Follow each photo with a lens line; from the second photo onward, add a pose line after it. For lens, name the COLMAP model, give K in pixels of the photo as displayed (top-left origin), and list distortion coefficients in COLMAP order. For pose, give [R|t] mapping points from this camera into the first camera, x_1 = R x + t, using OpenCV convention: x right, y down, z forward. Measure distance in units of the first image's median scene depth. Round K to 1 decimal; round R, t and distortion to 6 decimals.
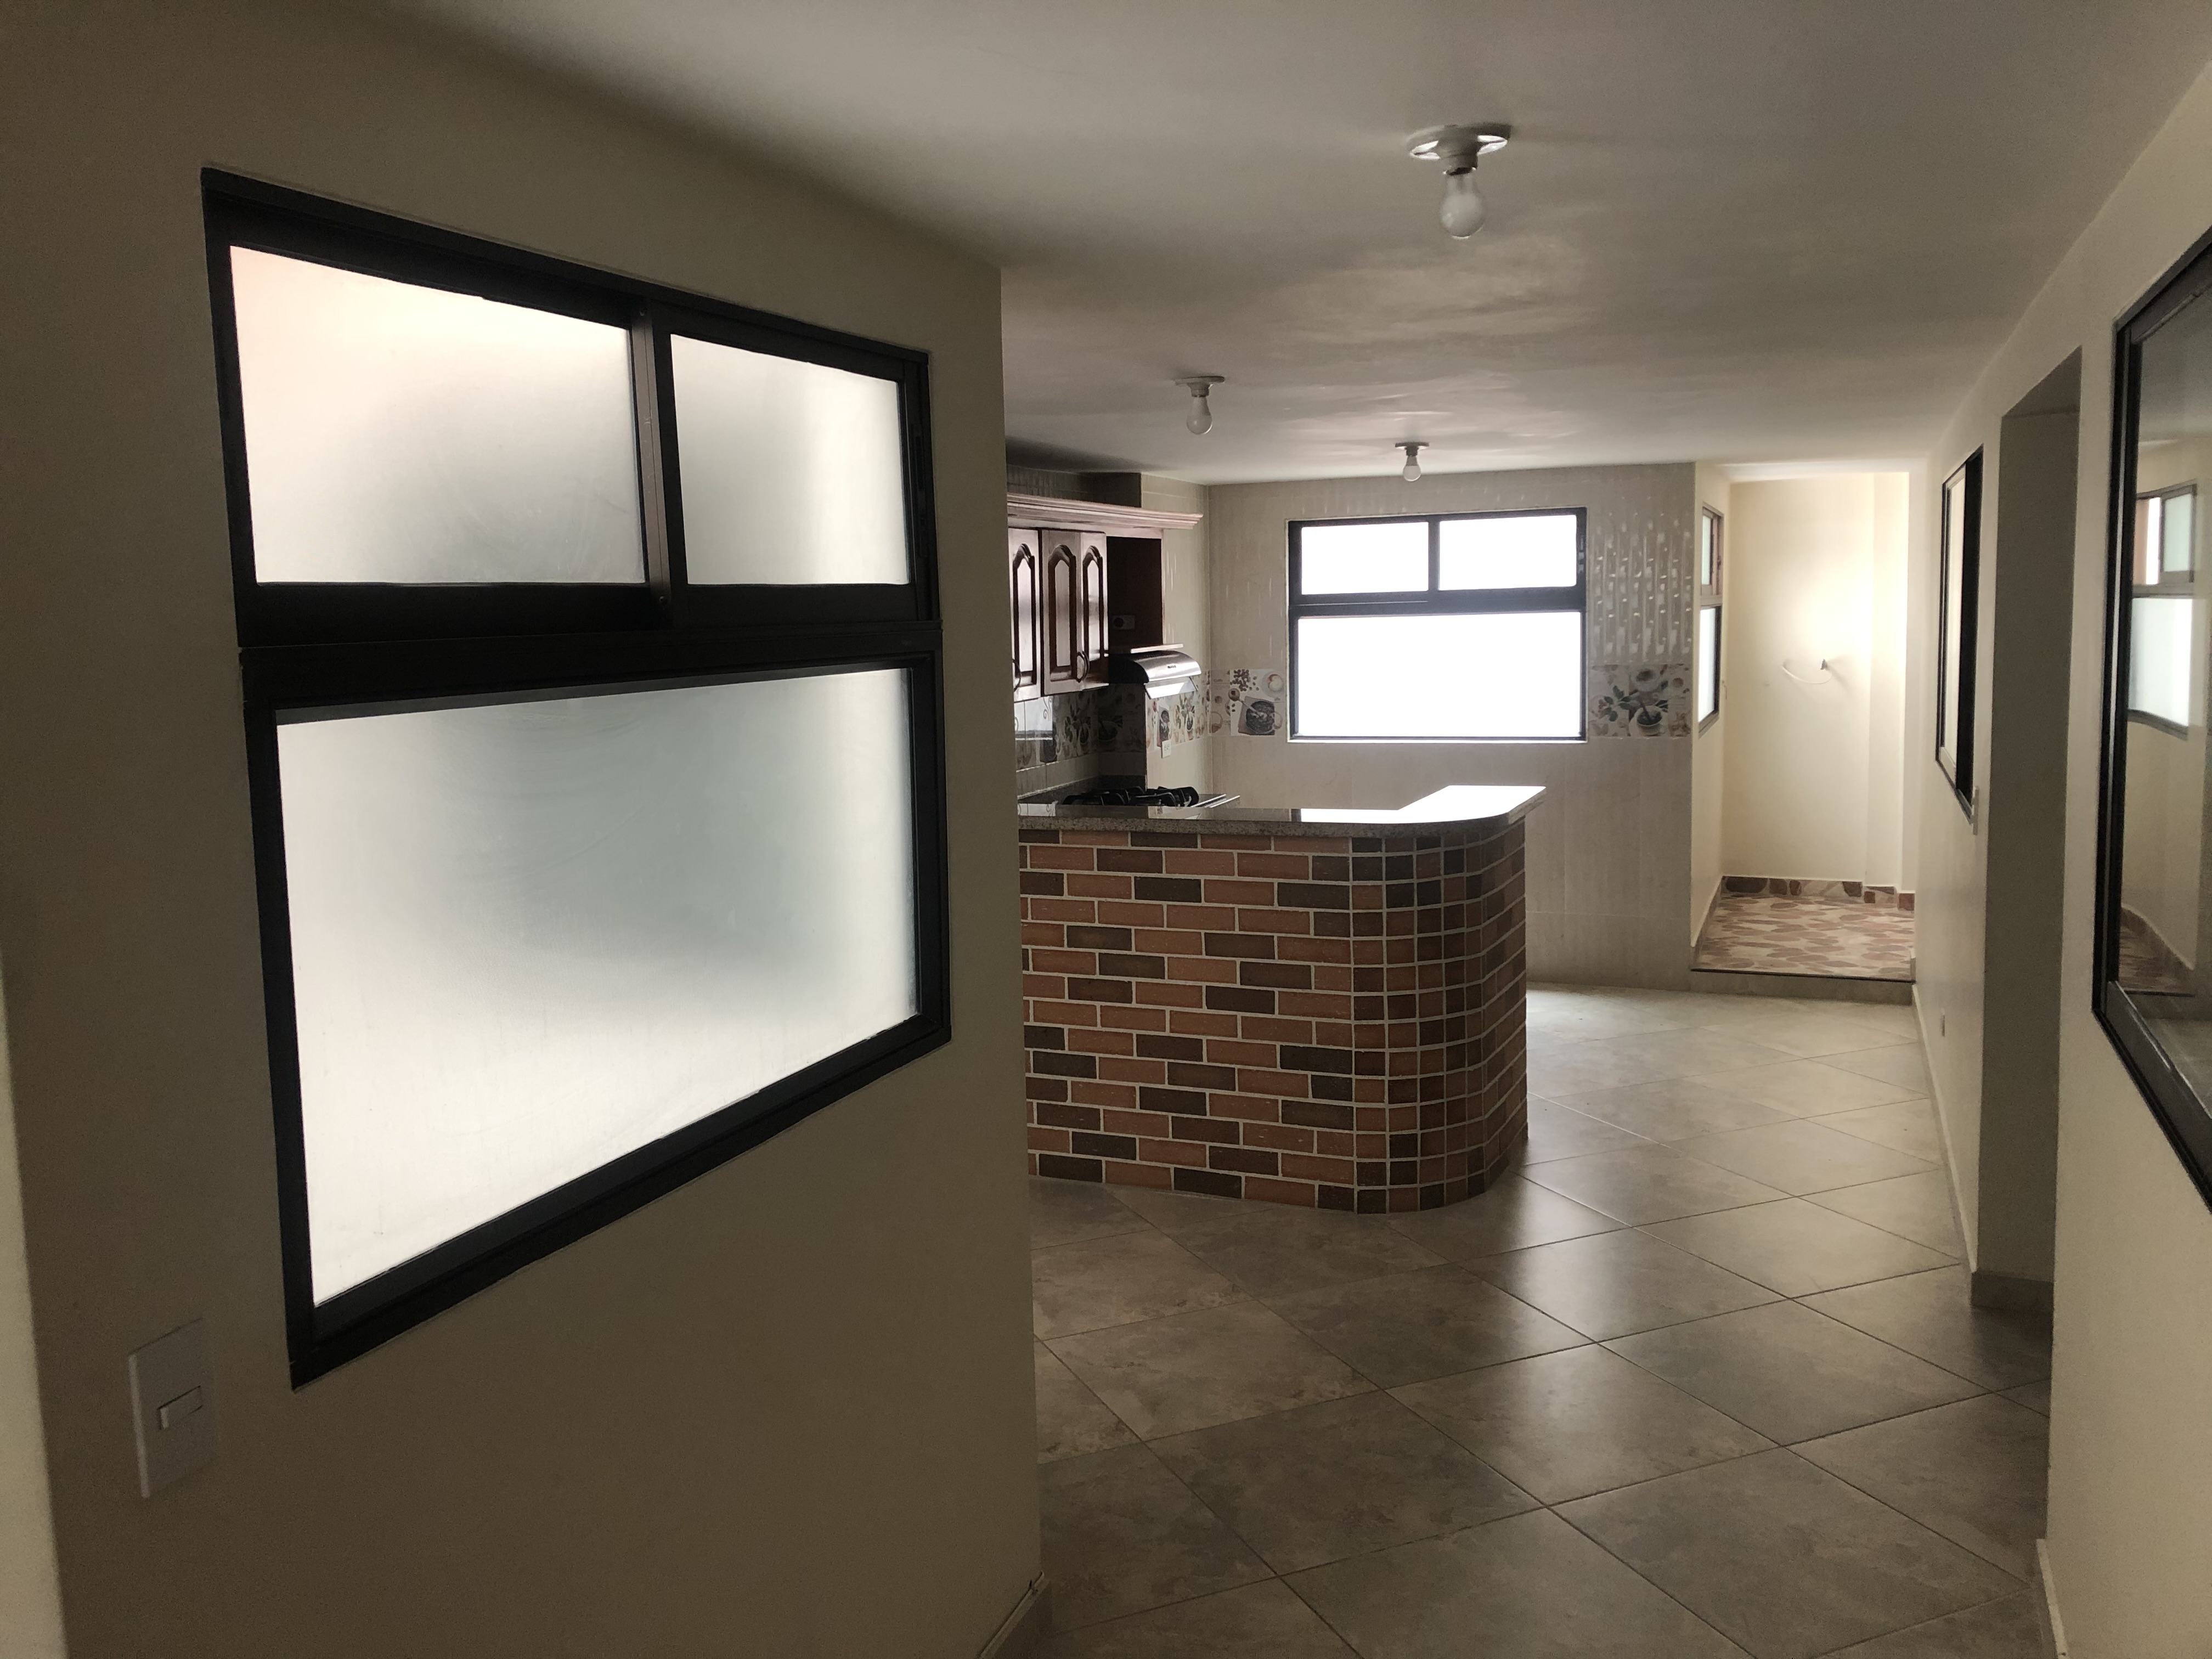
lens RADIAL K [[1884.6, 0, 1106.0], [0, 1884.6, 829.5], [0, 0, 1]] dist [-0.011685, -0.011313]
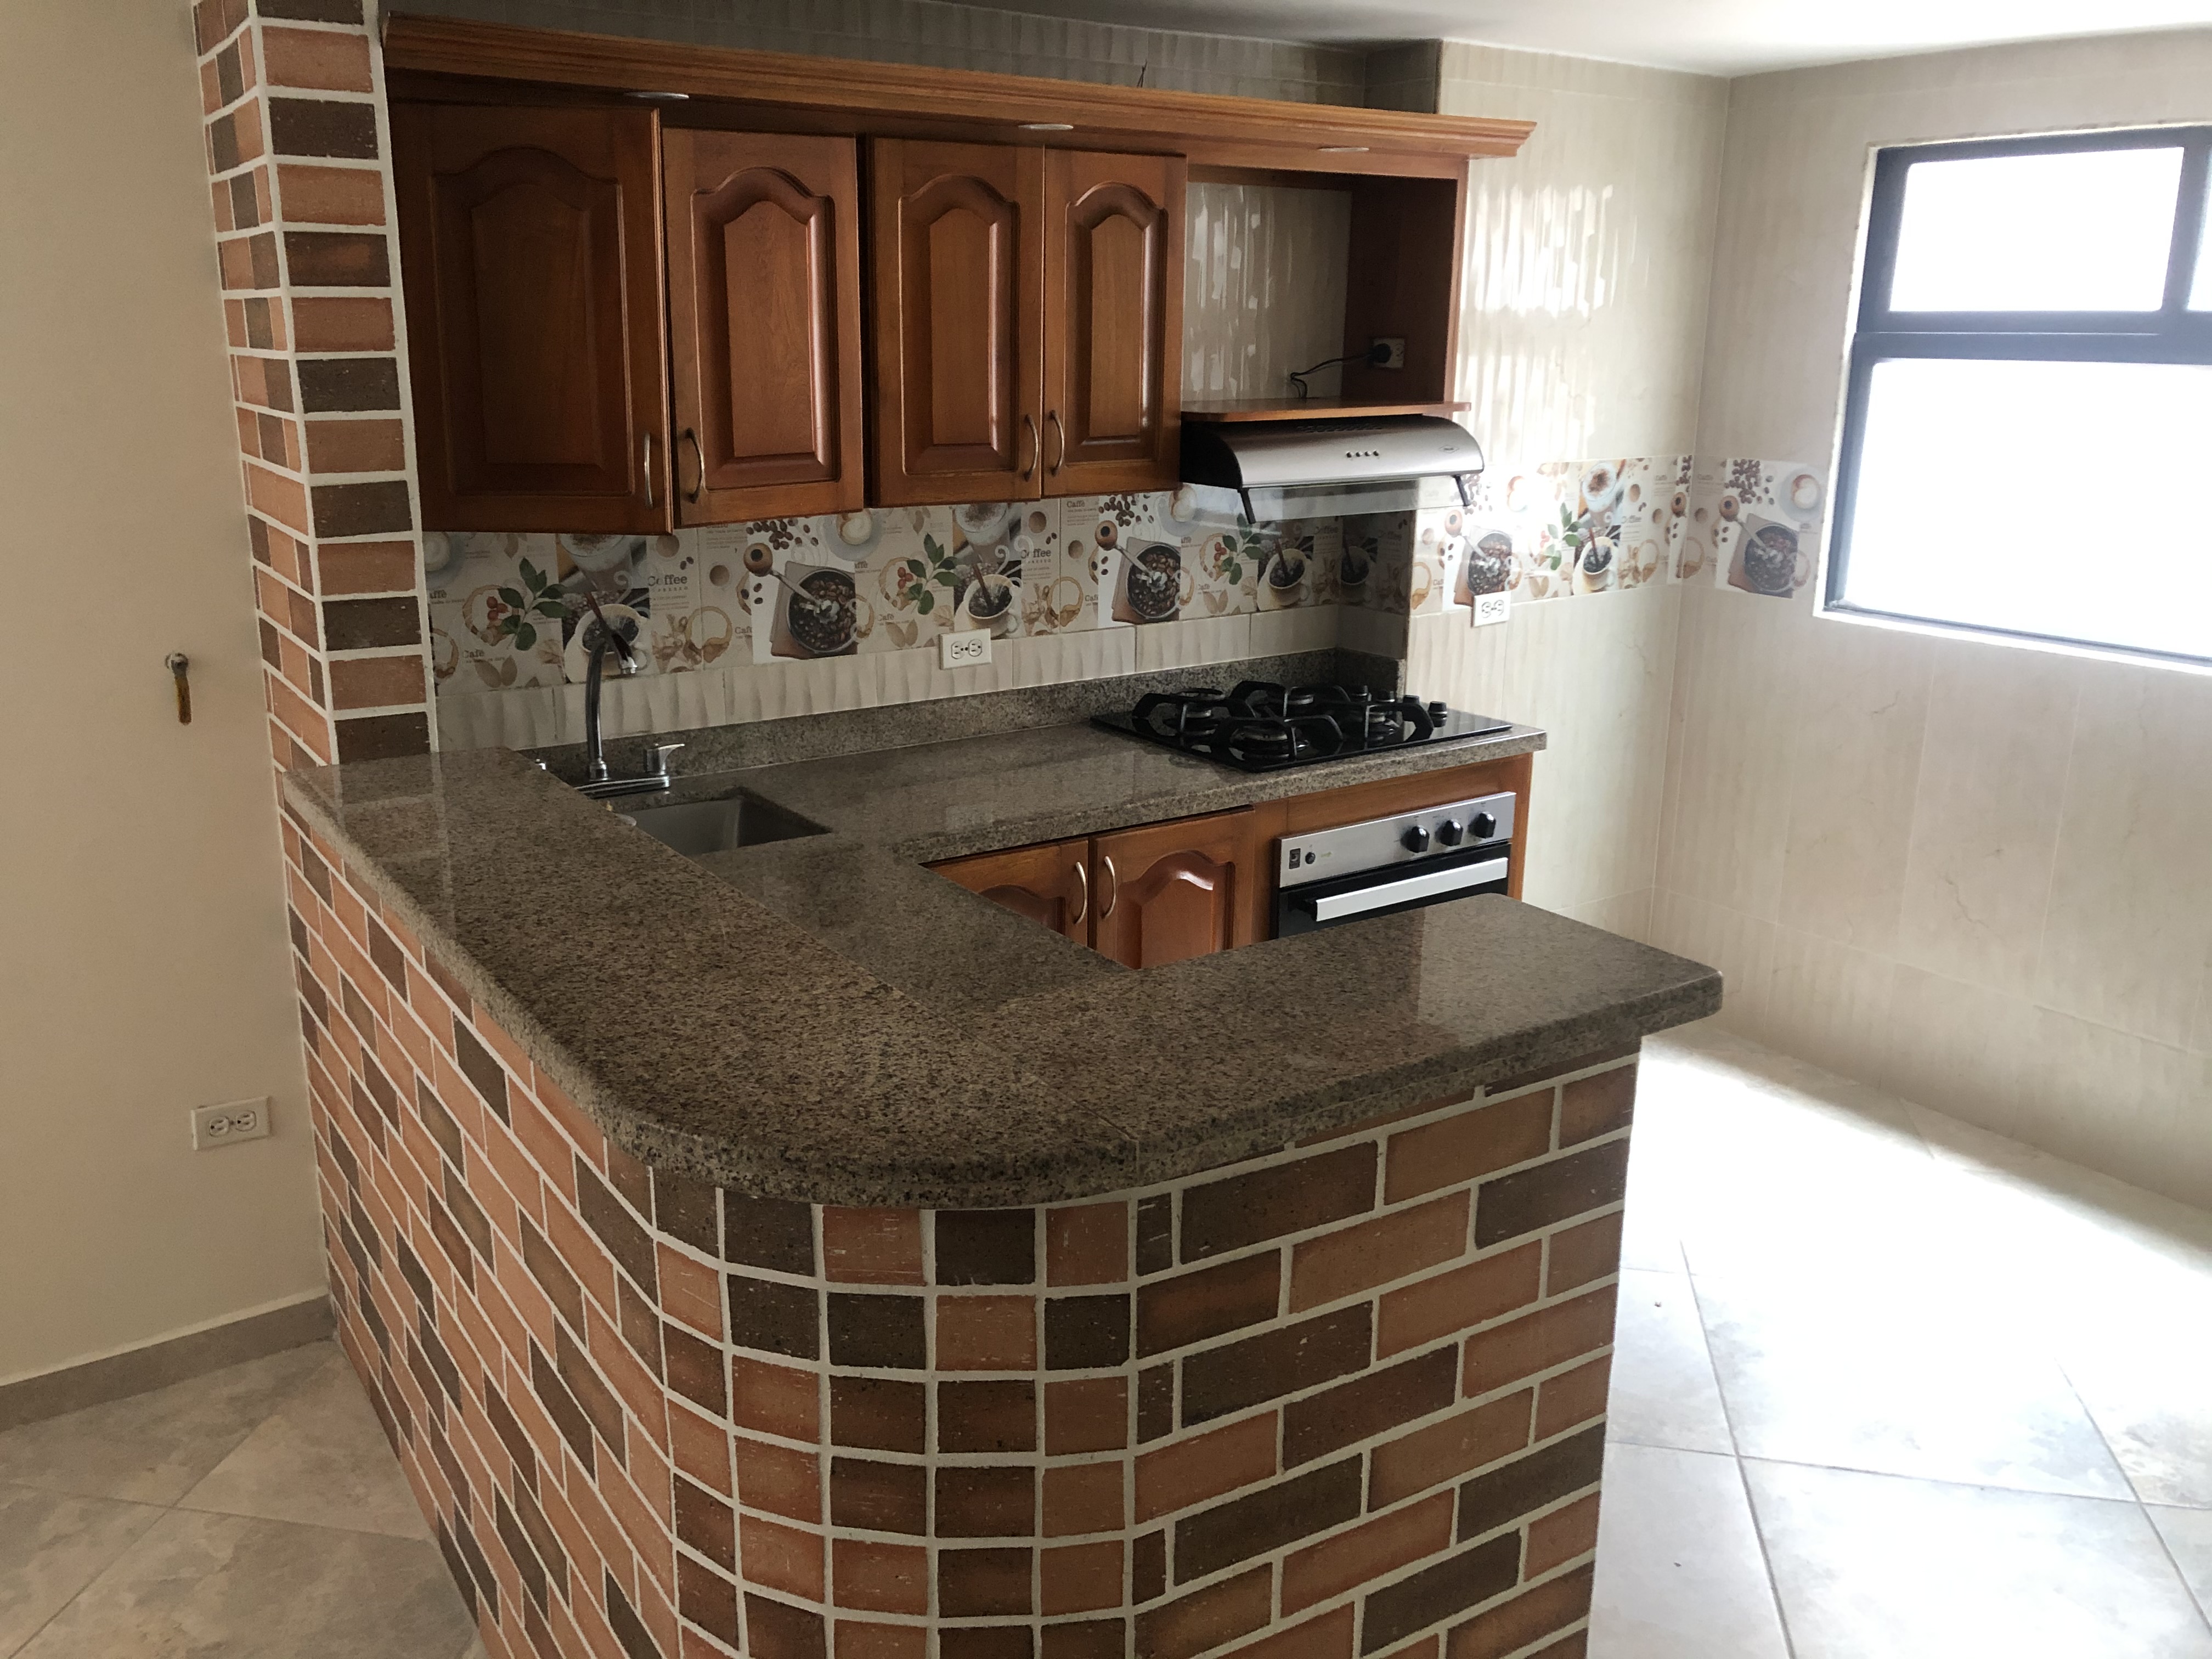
lens RADIAL K [[1884.6, 0, 1106.0], [0, 1884.6, 829.5], [0, 0, 1]] dist [-0.011685, -0.011313]
pose [[0.829600, 0.177367, -0.529439, 0.215215], [-0.094245, 0.979081, 0.180326, -0.063292], [0.550347, -0.099702, 0.828962, 0.484844]]
